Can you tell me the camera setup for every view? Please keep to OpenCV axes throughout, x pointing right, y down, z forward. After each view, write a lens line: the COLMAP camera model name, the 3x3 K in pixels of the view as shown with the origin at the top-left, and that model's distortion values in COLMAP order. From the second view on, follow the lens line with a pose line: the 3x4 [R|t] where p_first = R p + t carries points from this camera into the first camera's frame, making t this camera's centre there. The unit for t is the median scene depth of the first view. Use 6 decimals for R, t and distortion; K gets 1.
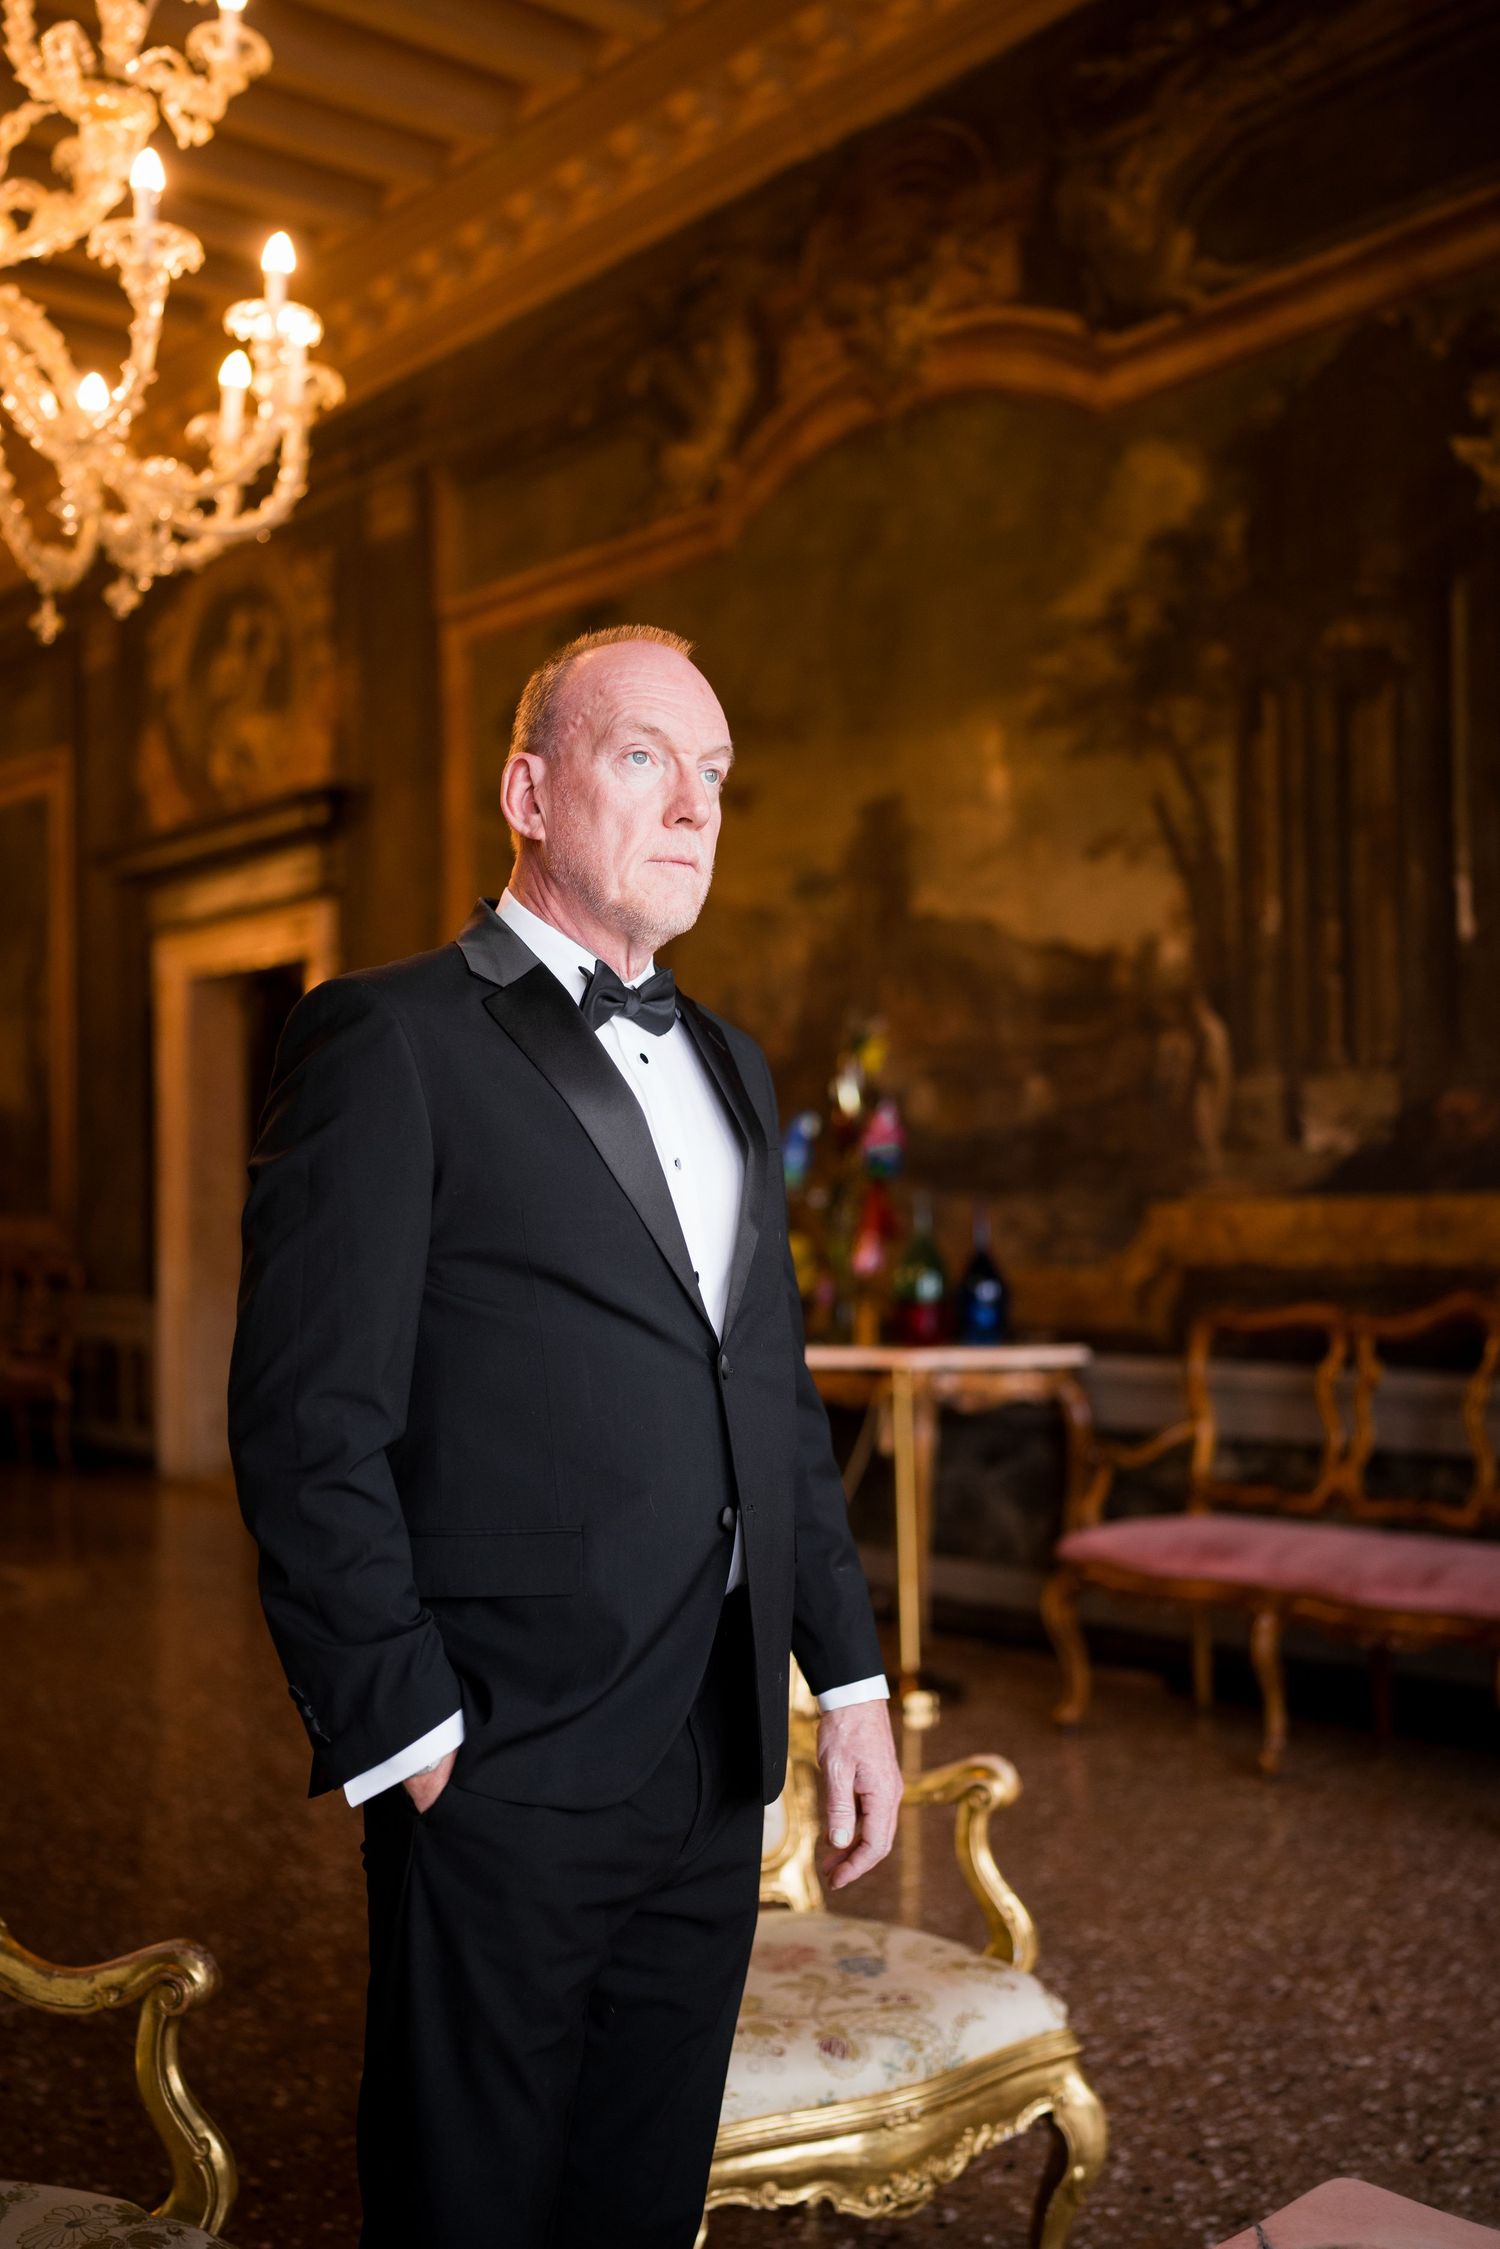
lens RADIAL K [[2234.9, 0, 743.8], [0, 2234.9, 1131.6], [0, 0, 1]] dist [-0.049854, 0.169014]
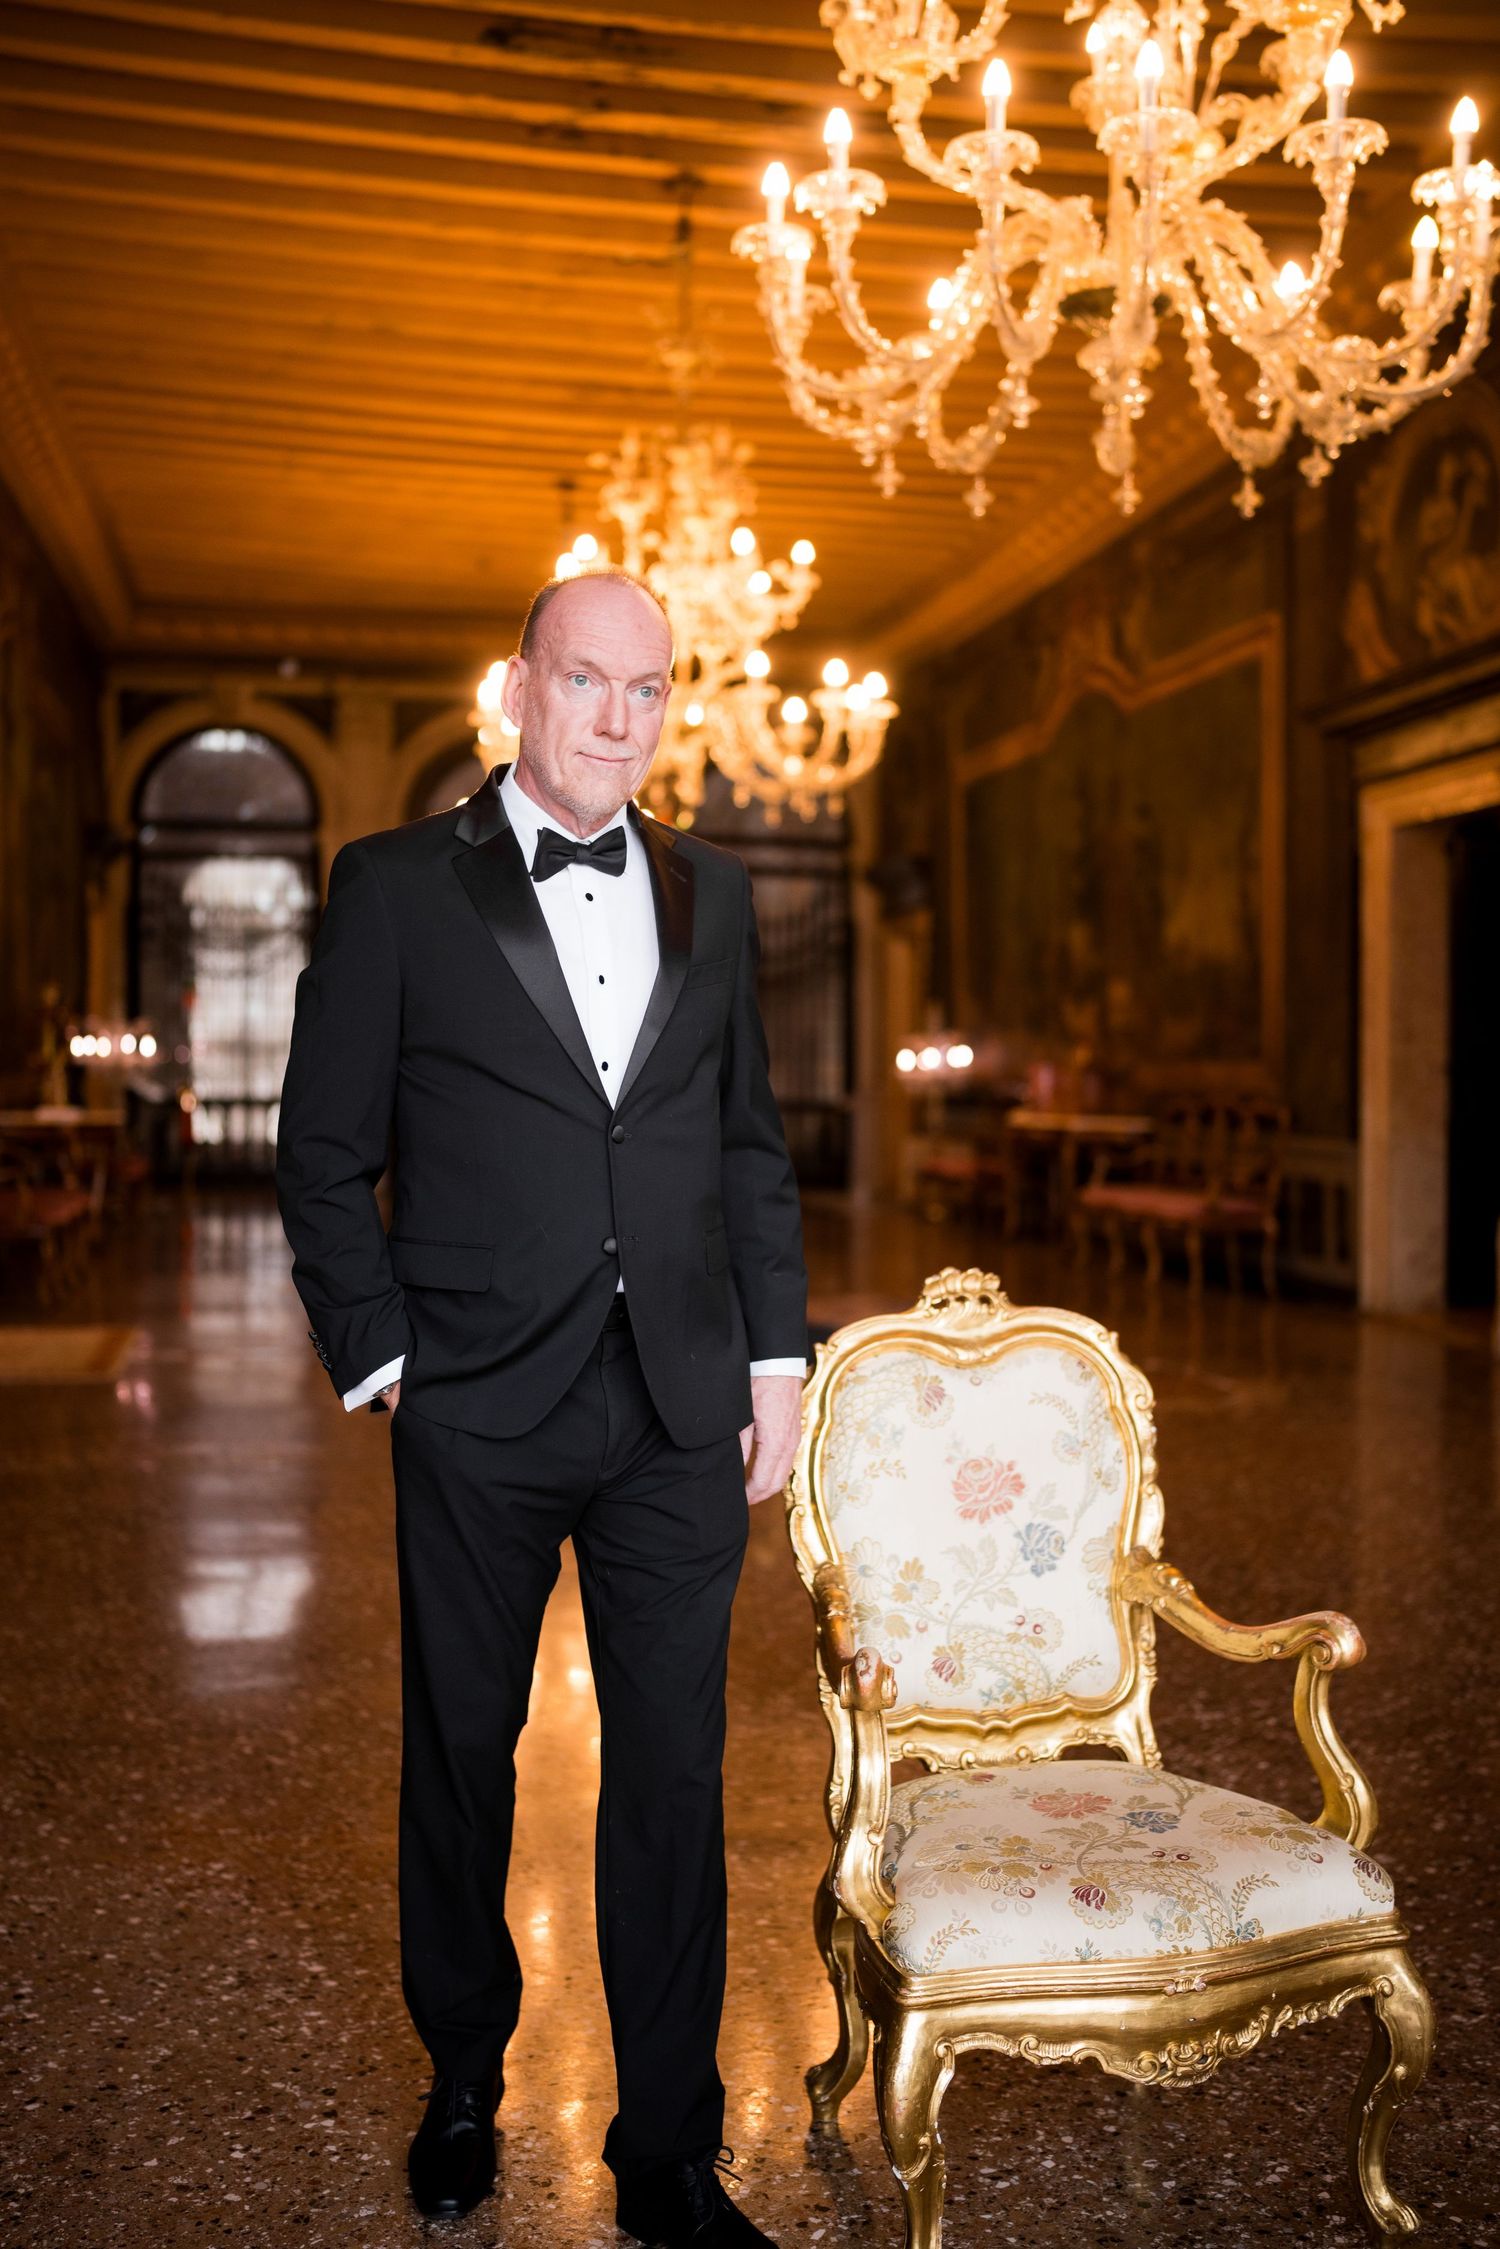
lens RADIAL K [[2234.9, 0, 743.8], [0, 2234.9, 1131.6], [0, 0, 1]] dist [-0.049854, 0.169014]
pose [[0.861172, 0.025859, -0.507656, 0.045325], [0.005833, 0.998137, 0.060739, 0.017829], [0.508281, -0.055268, 0.859416, -0.104605]]
